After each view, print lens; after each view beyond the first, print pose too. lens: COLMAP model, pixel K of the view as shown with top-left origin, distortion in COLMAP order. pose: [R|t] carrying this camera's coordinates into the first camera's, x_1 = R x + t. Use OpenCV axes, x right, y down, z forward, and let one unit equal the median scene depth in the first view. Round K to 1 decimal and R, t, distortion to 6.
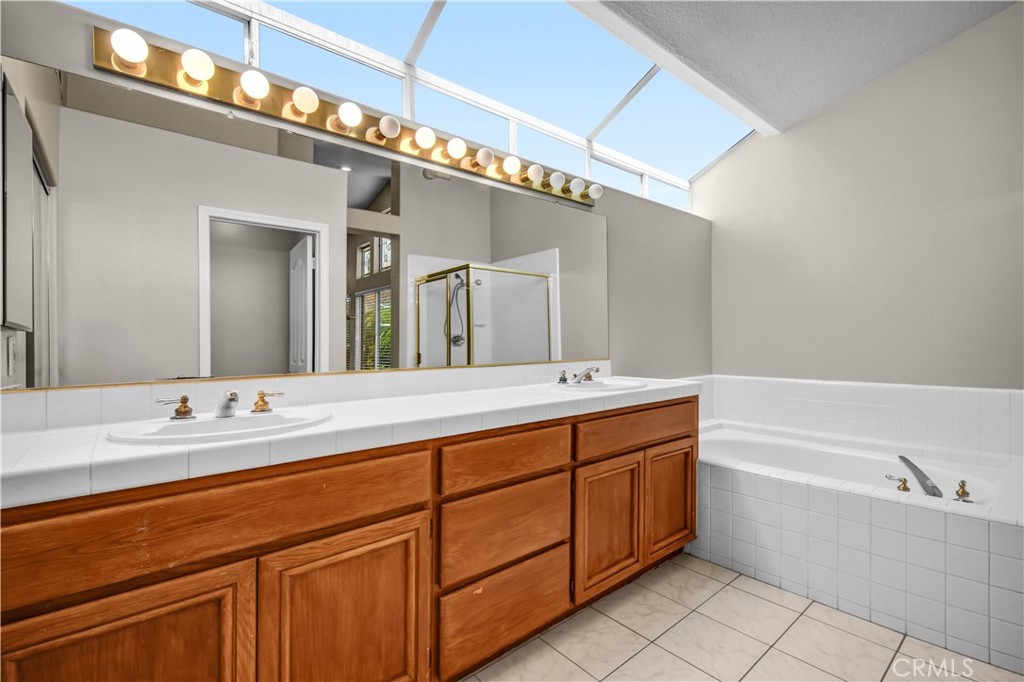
lens RADIAL K [[461.4, 0, 510.1], [0, 461.4, 339.3], [0, 0, 1]] dist [0.009539, -0.006498]
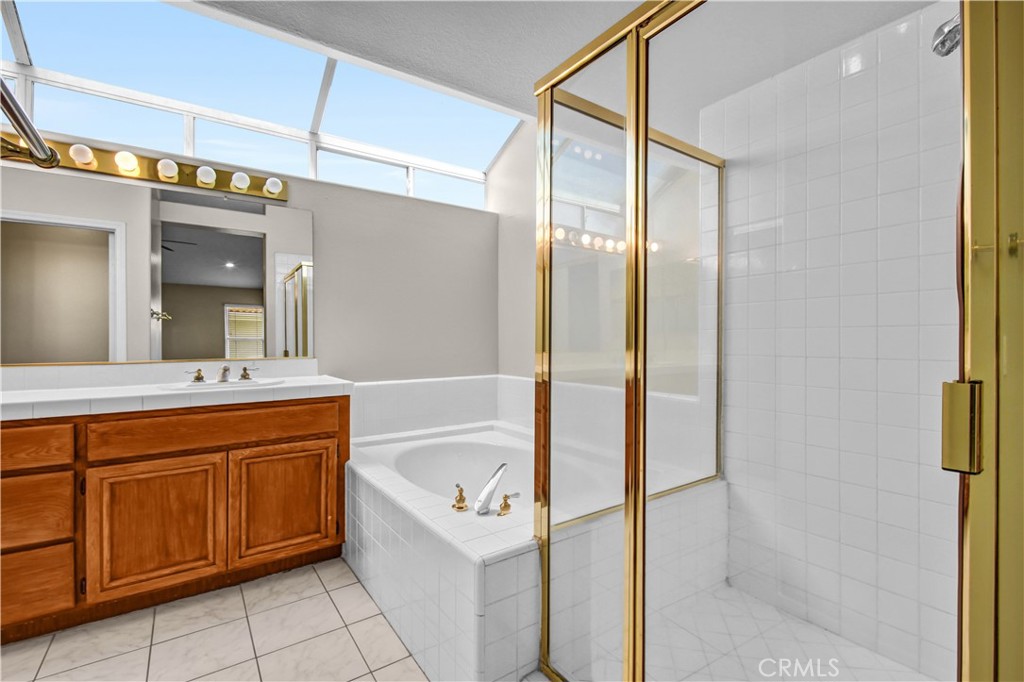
lens RADIAL K [[461.4, 0, 515.6], [0, 461.4, 344.4], [0, 0, 1]] dist [0.009539, -0.006498]
pose [[0.996304, 0.005891, -0.085690, 0.974639], [-0.004406, 0.999837, 0.017503, -0.006163], [0.085779, -0.017061, 0.996168, 0.082596]]
